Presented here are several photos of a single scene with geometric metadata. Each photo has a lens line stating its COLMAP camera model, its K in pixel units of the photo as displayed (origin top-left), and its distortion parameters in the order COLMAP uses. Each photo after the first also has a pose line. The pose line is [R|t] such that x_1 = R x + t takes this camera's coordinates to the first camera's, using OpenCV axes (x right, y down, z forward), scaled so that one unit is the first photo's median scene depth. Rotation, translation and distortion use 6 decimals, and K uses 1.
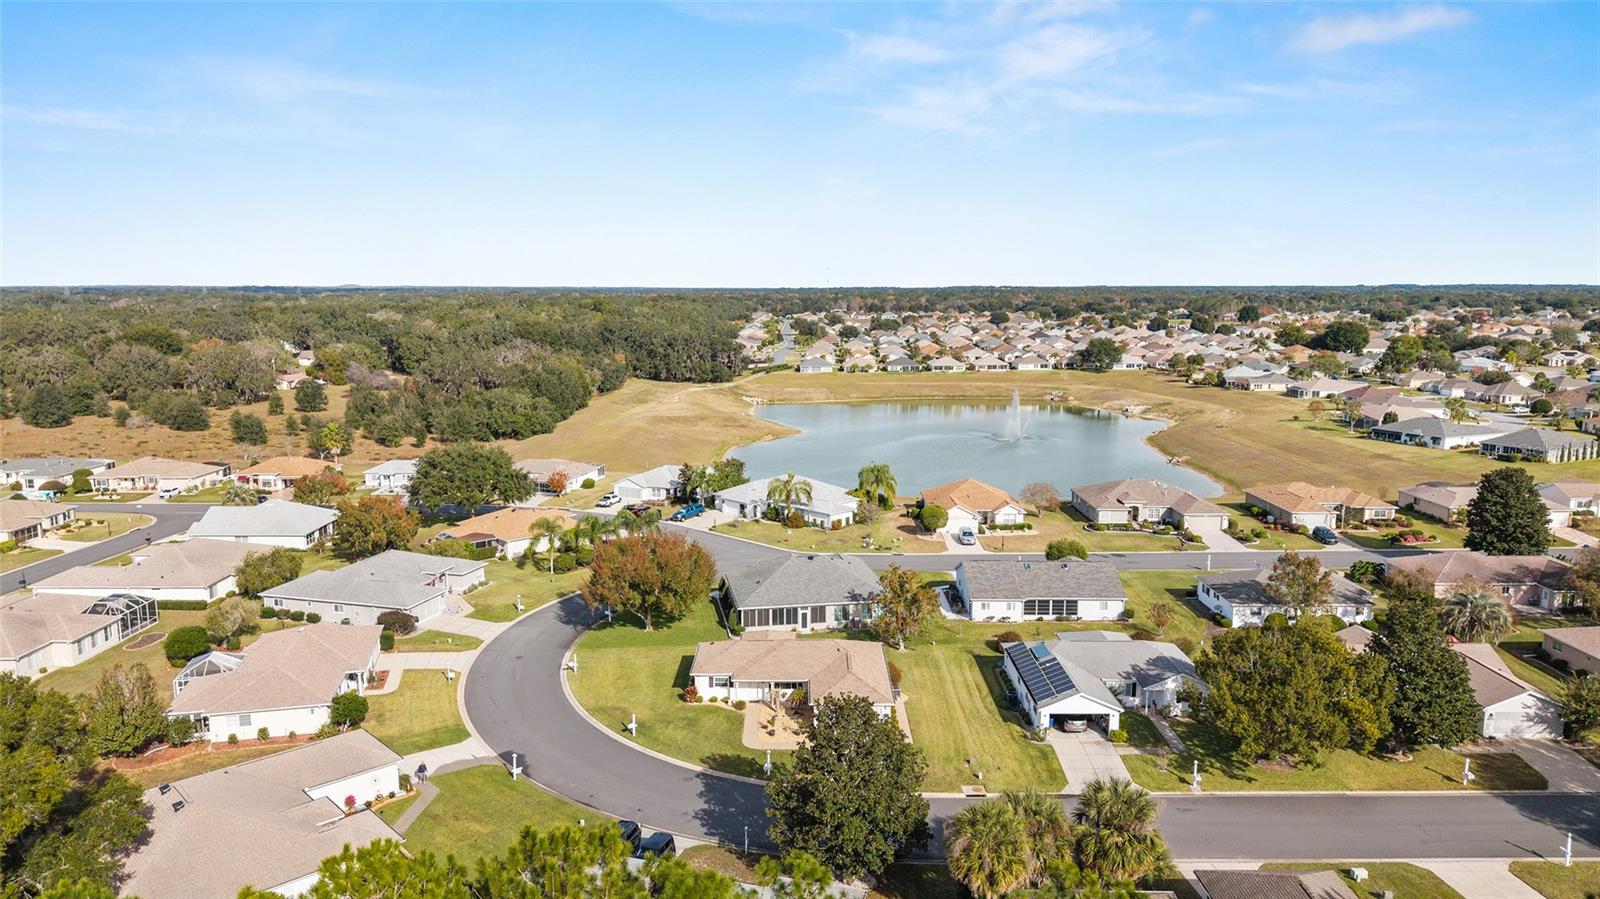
lens RADIAL K [[1059.7, 0, 806.5], [0, 1059.7, 451.8], [0, 0, 1]] dist [0.043358, -0.048900]
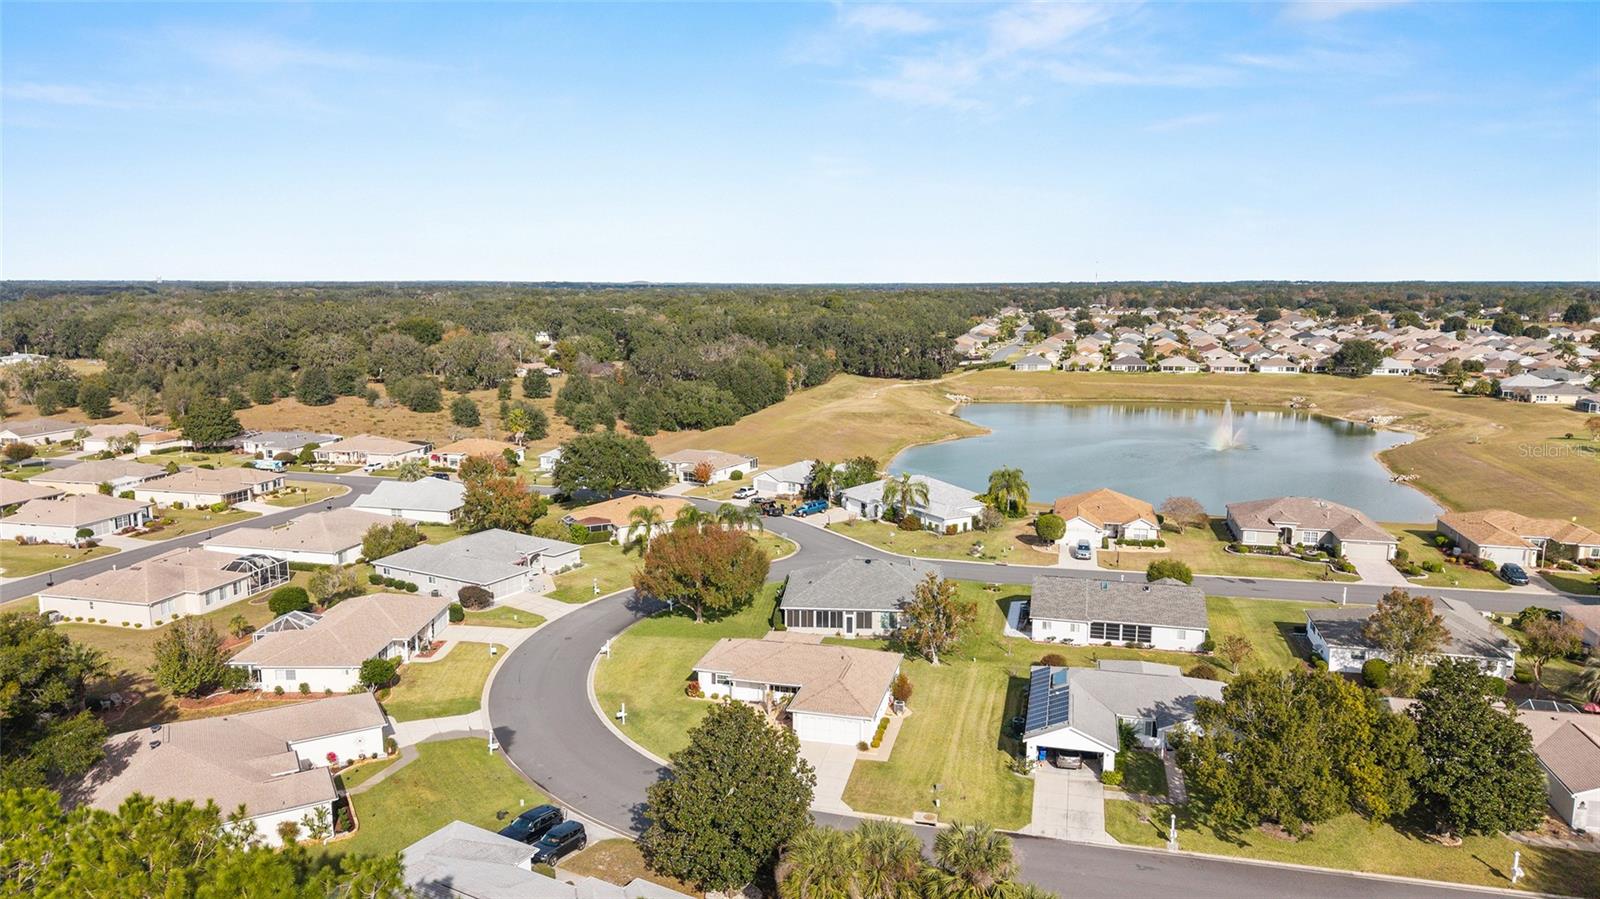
lens RADIAL K [[1065.1, 0, 807.9], [0, 1065.1, 460.5], [0, 0, 1]] dist [0.042003, -0.043564]
pose [[0.969750, 0.040991, -0.240634, 0.156373], [-0.038264, 0.999140, 0.015998, -0.005094], [0.241082, -0.006306, 0.970484, 0.033756]]
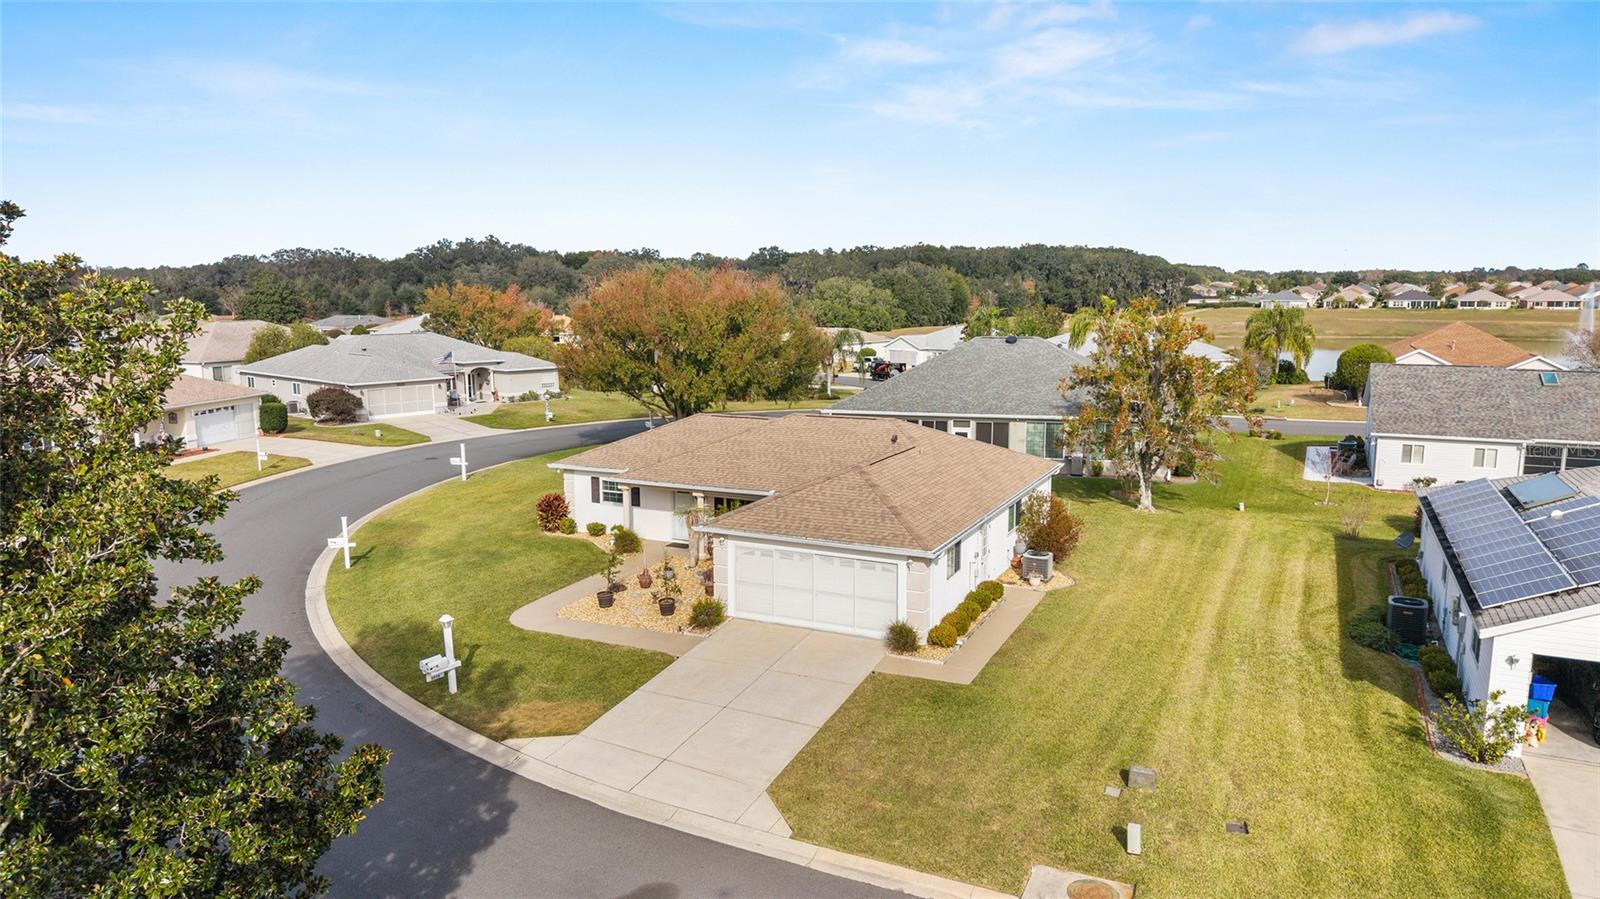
lens RADIAL K [[1065.1, 0, 807.9], [0, 1065.1, 460.5], [0, 0, 1]] dist [0.042003, -0.043564]
pose [[0.903811, 0.067638, -0.422552, 0.112651], [-0.063144, 0.997700, 0.024642, 0.129327], [0.423247, 0.004409, 0.906004, 0.444144]]
